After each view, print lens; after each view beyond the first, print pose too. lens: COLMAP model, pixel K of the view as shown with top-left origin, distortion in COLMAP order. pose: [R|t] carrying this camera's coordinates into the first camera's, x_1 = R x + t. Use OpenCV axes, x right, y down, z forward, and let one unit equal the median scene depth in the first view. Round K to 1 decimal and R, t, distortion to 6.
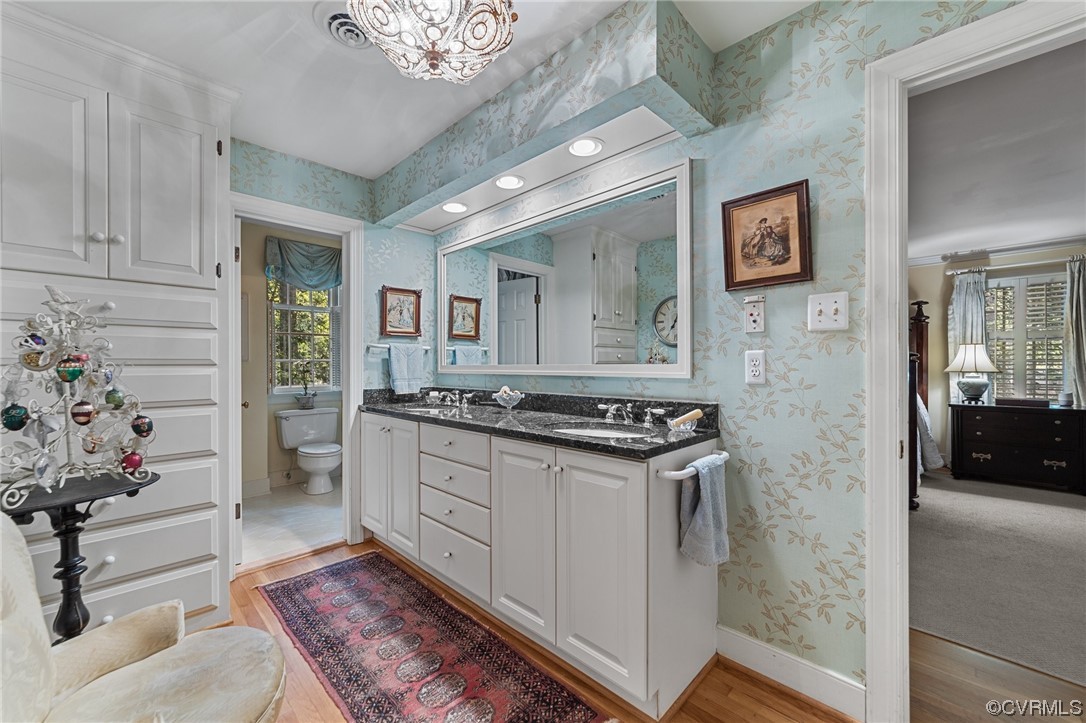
lens RADIAL K [[419.5, 0, 543.3], [0, 419.5, 365.9], [0, 0, 1]] dist [-0.016392, 0.005789]
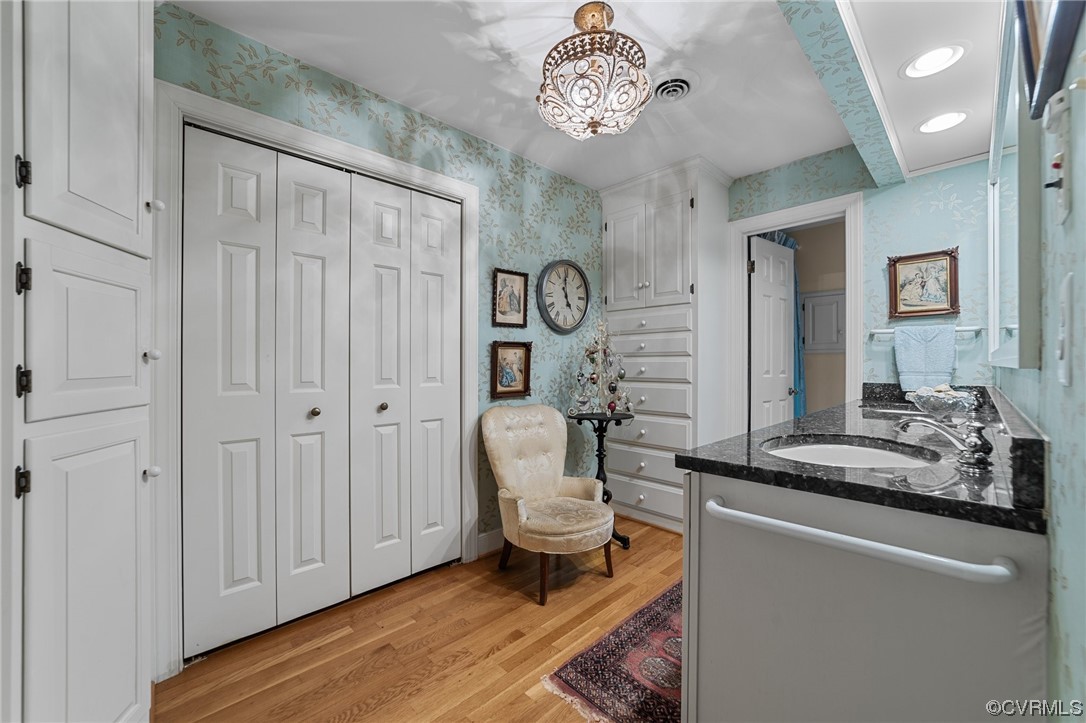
lens RADIAL K [[419.5, 0, 539.2], [0, 419.5, 360.0], [0, 0, 1]] dist [-0.016392, 0.005789]
pose [[-0.003722, 0.002024, -0.999991, 0.446970], [-0.000530, 0.999998, 0.002026, 0.007450], [0.999993, 0.000538, -0.003720, 0.326649]]
